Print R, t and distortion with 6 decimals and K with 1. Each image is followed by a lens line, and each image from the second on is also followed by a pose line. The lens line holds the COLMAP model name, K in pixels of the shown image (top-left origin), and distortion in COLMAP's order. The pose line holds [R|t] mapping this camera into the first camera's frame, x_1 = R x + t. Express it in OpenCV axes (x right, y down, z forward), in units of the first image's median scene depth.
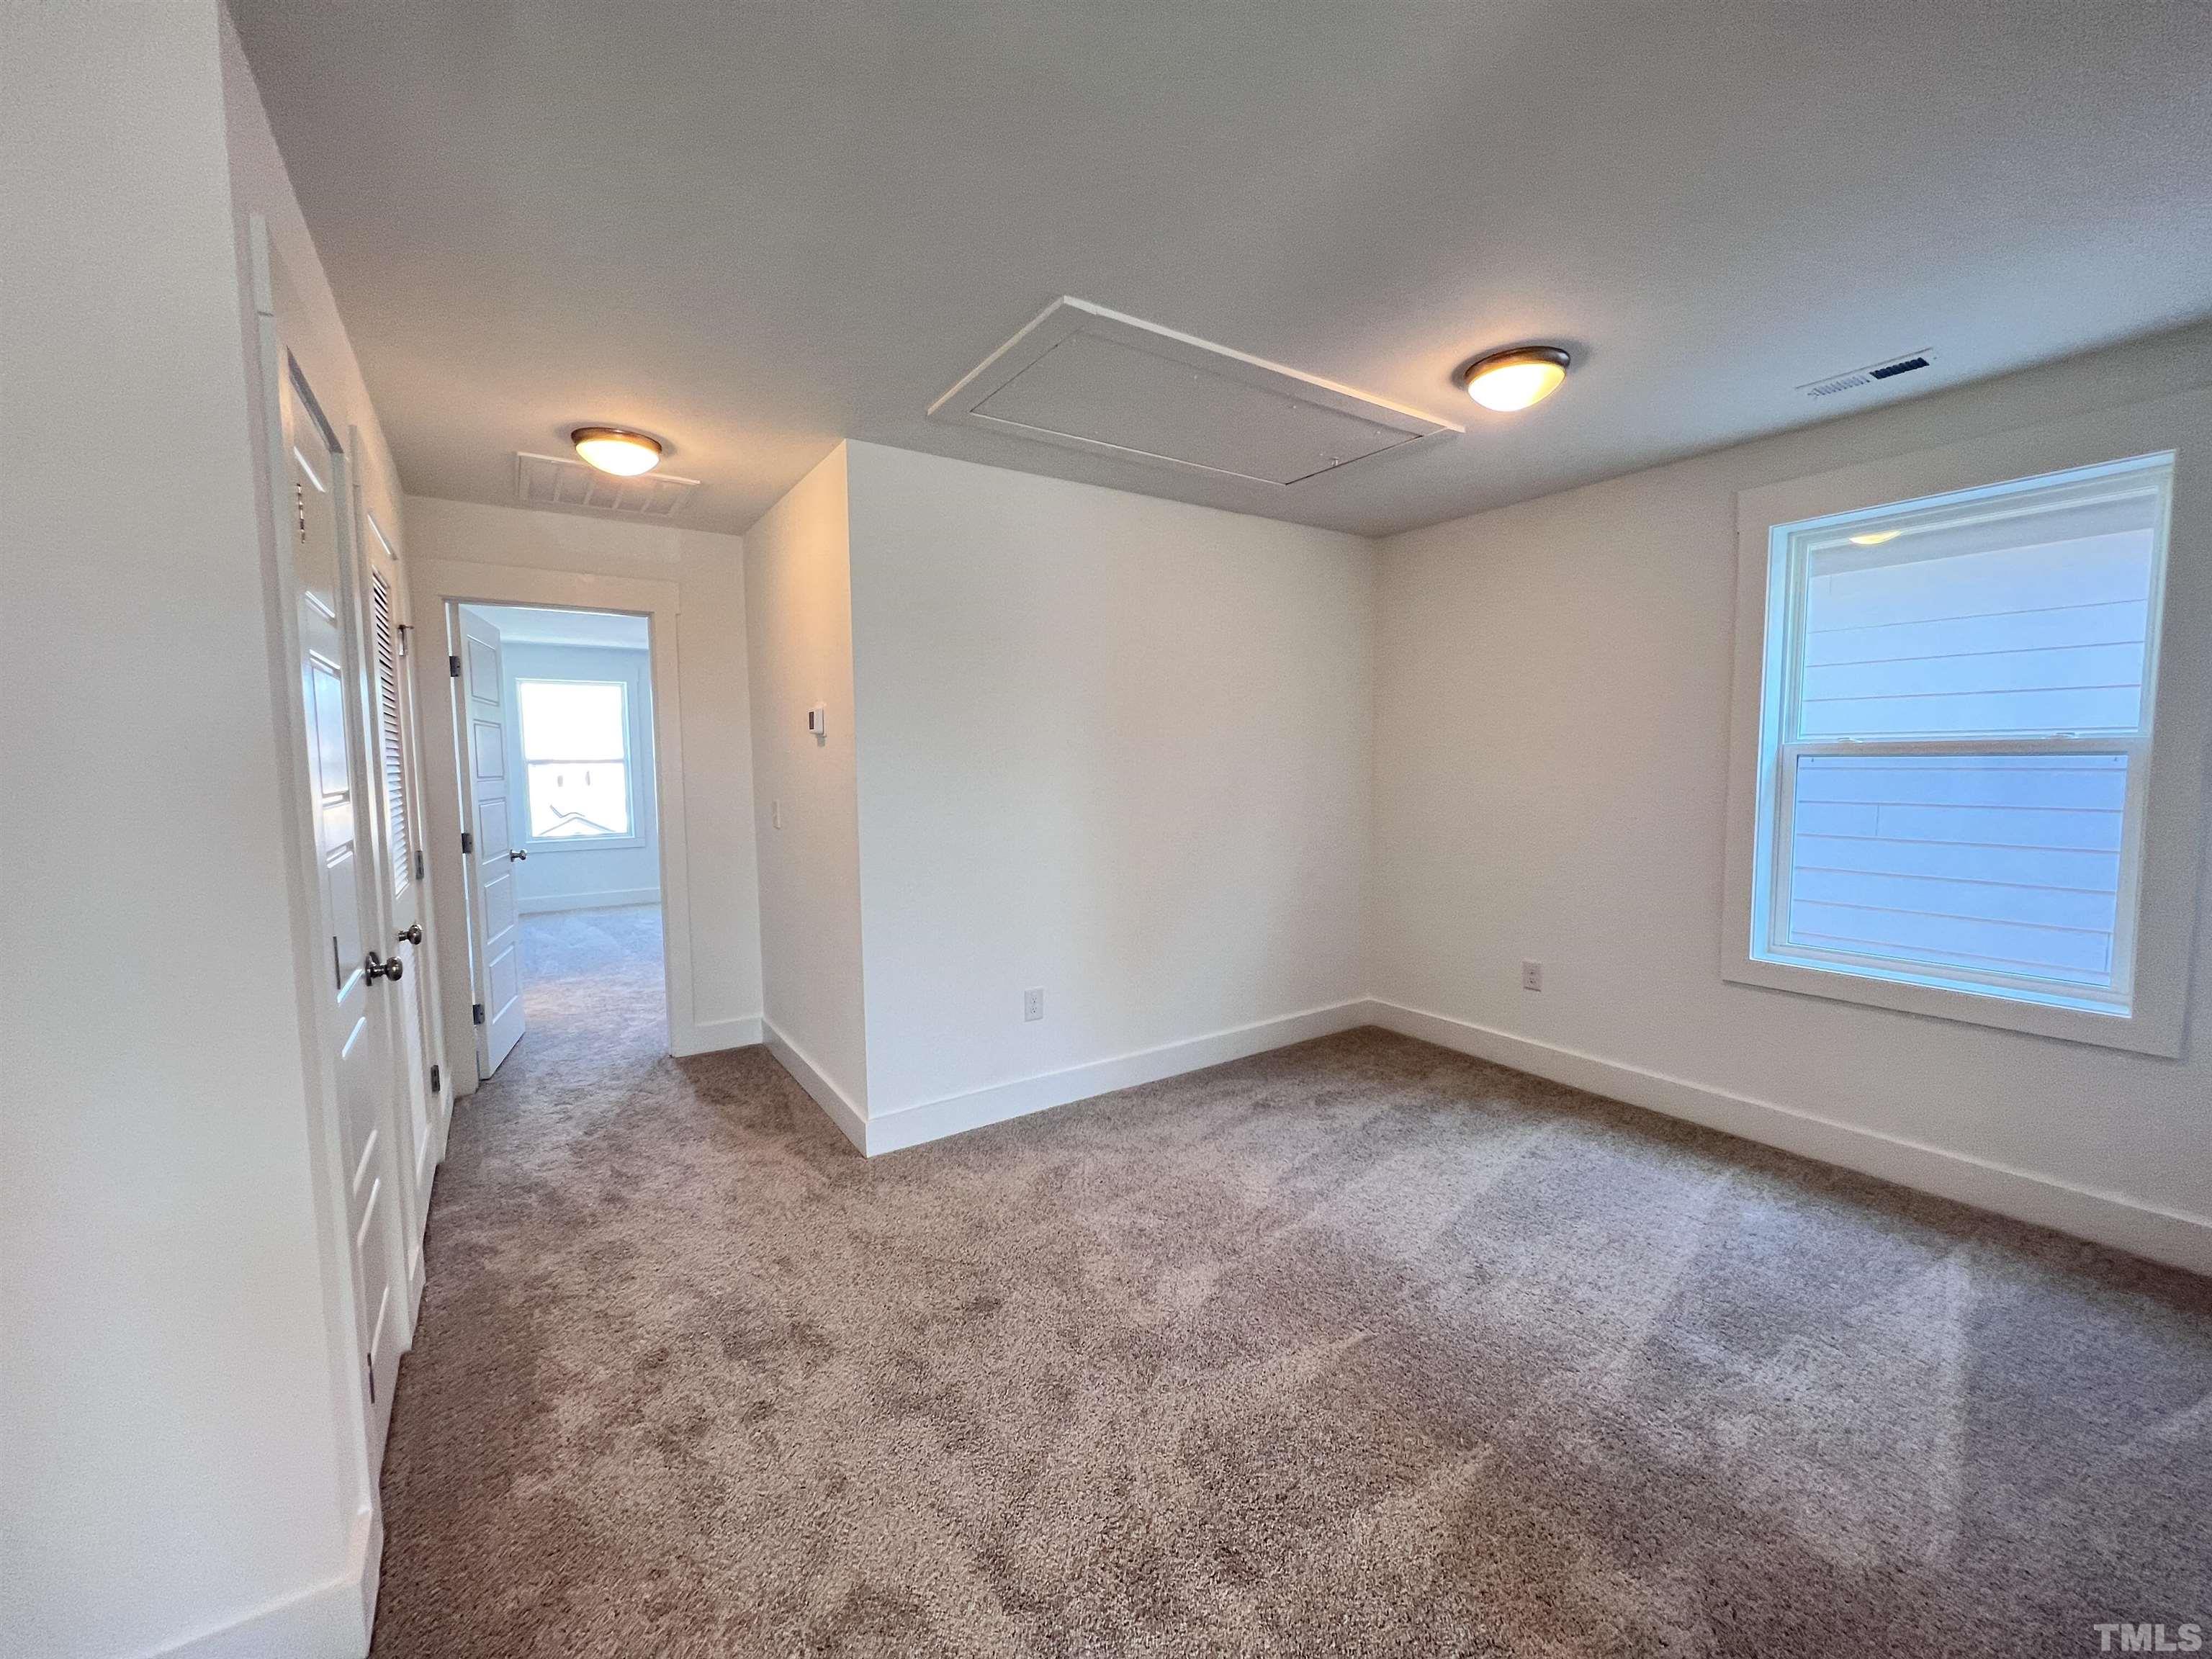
lens RADIAL K [[886.6, 0, 1111.6], [0, 886.6, 818.6], [0, 0, 1]] dist [-0.003281, 0.000952]
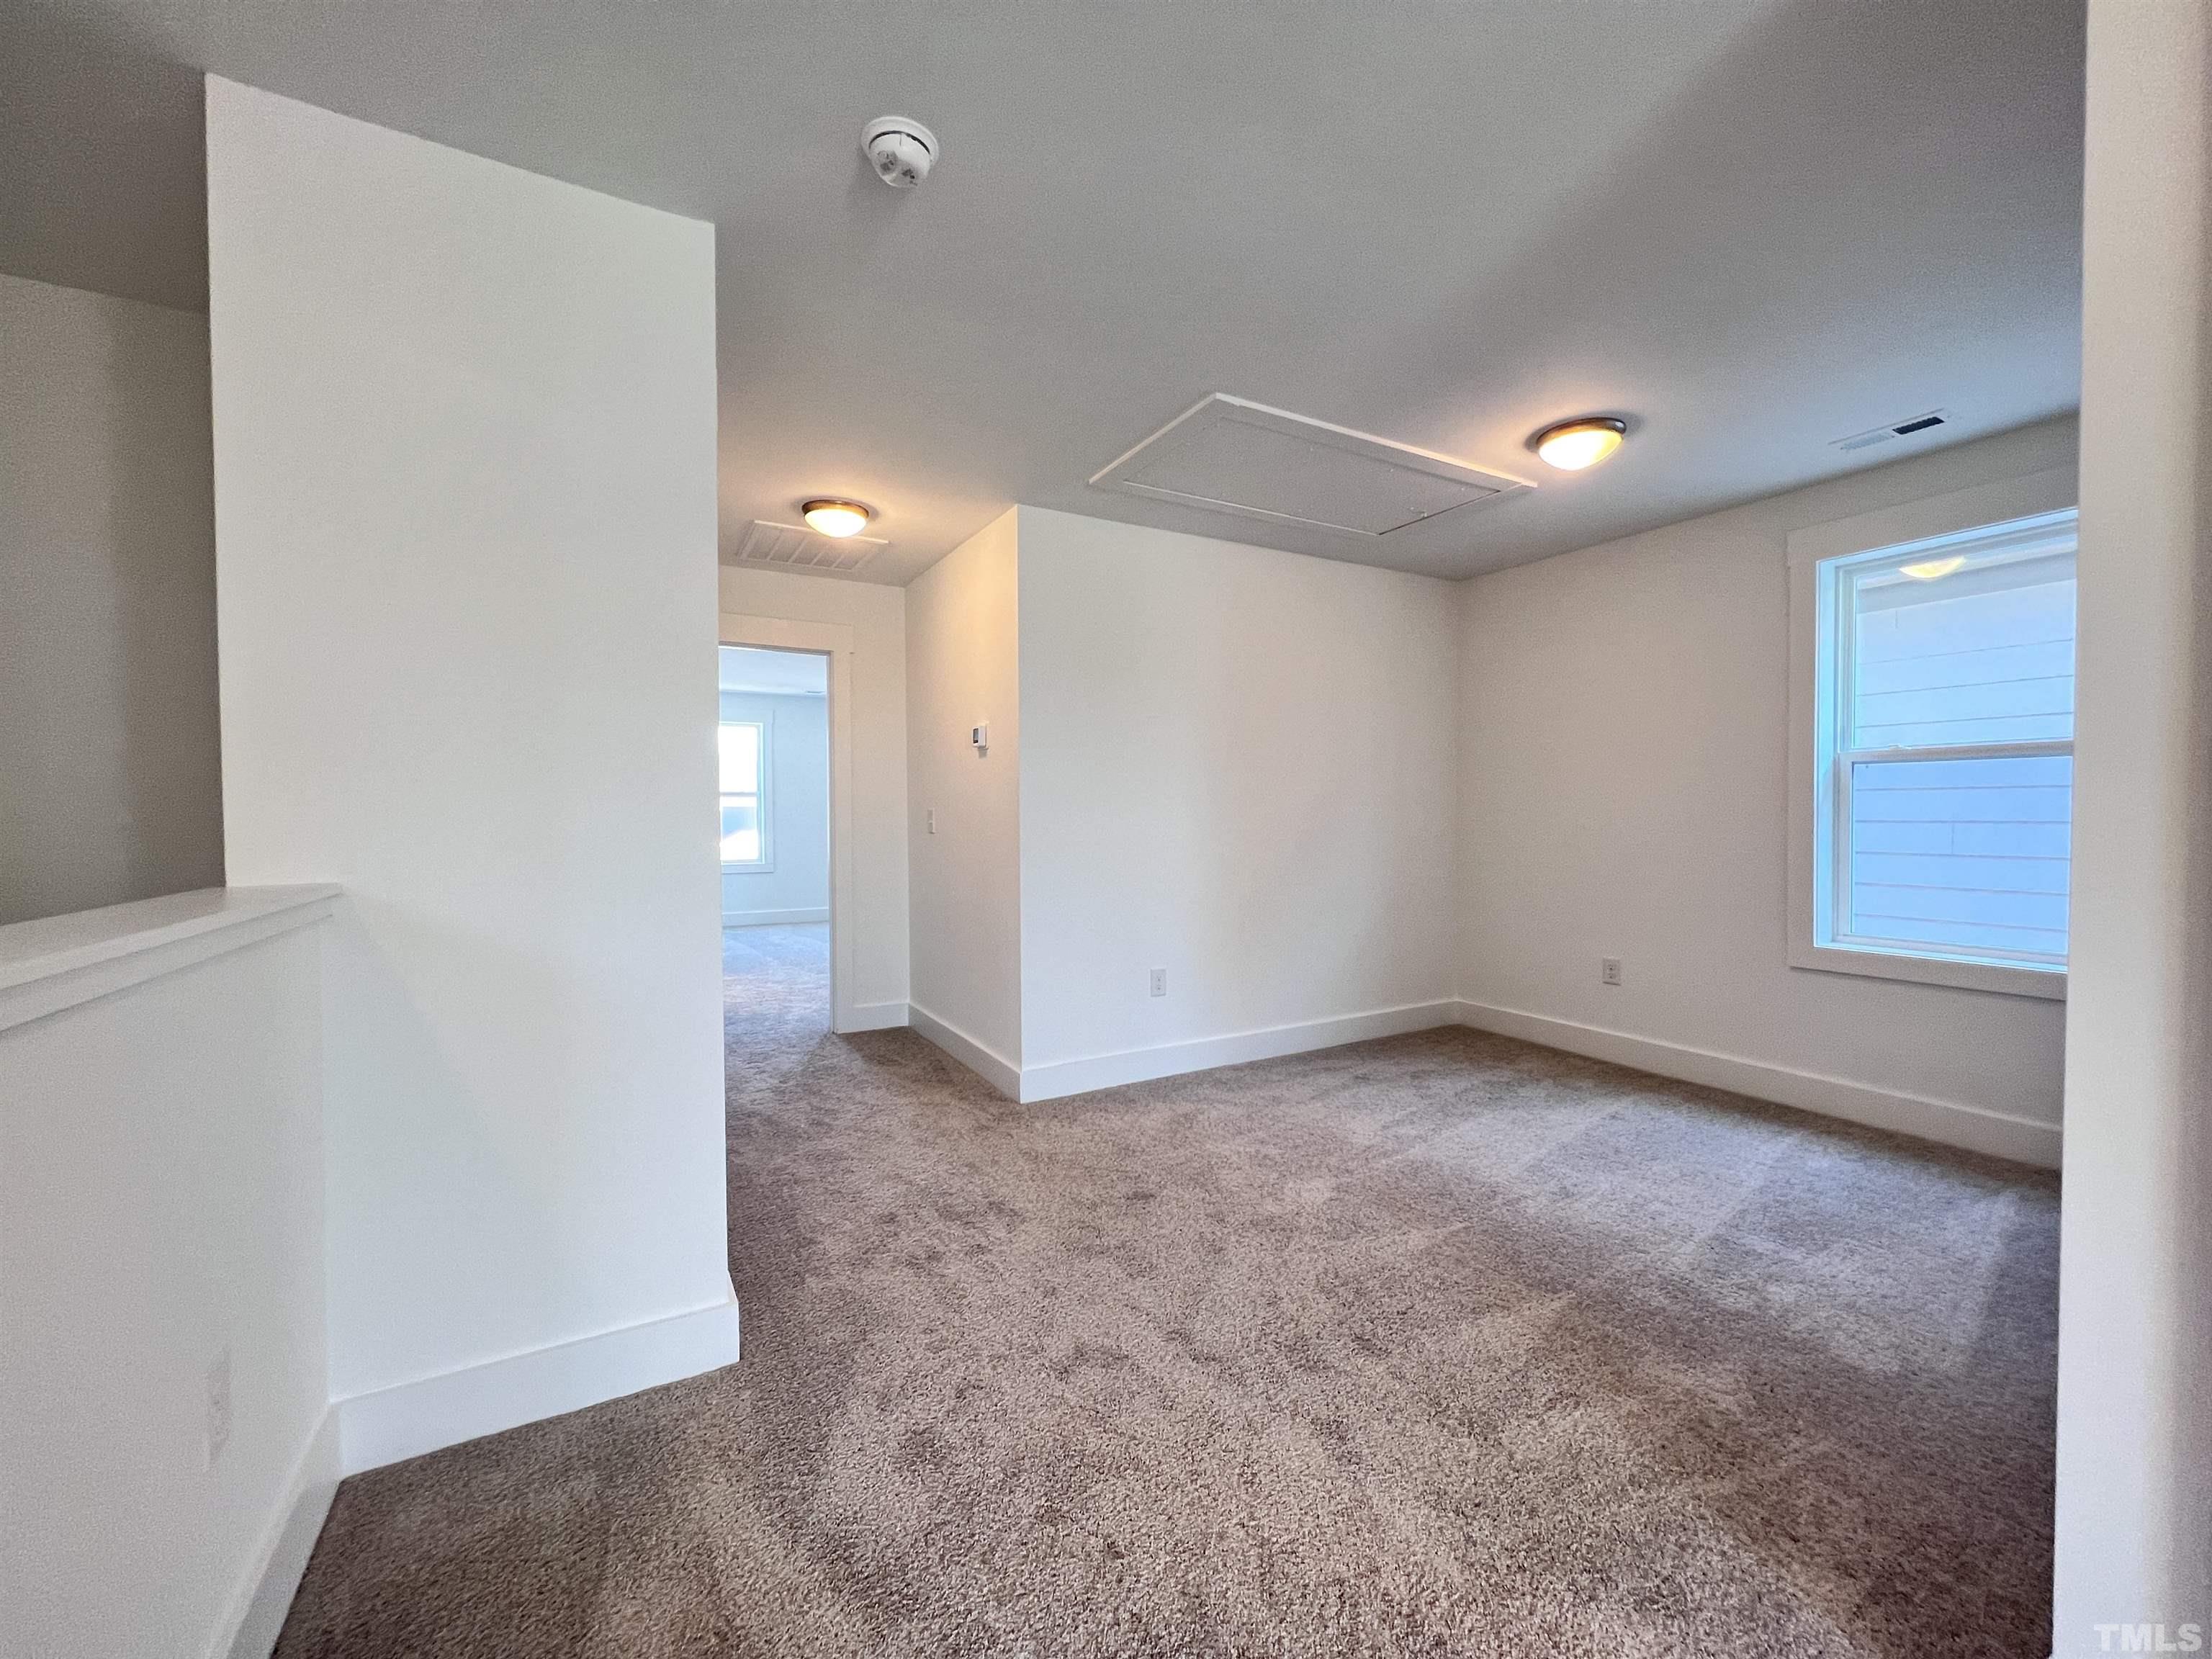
lens RADIAL K [[886.6, 0, 1108.0], [0, 886.6, 818.2], [0, 0, 1]] dist [-0.003281, 0.000952]
pose [[0.996669, 0.005945, -0.081337, -0.080549], [-0.010908, 0.998096, -0.060710, 0.090010], [0.080821, 0.061395, 0.994836, -0.212258]]
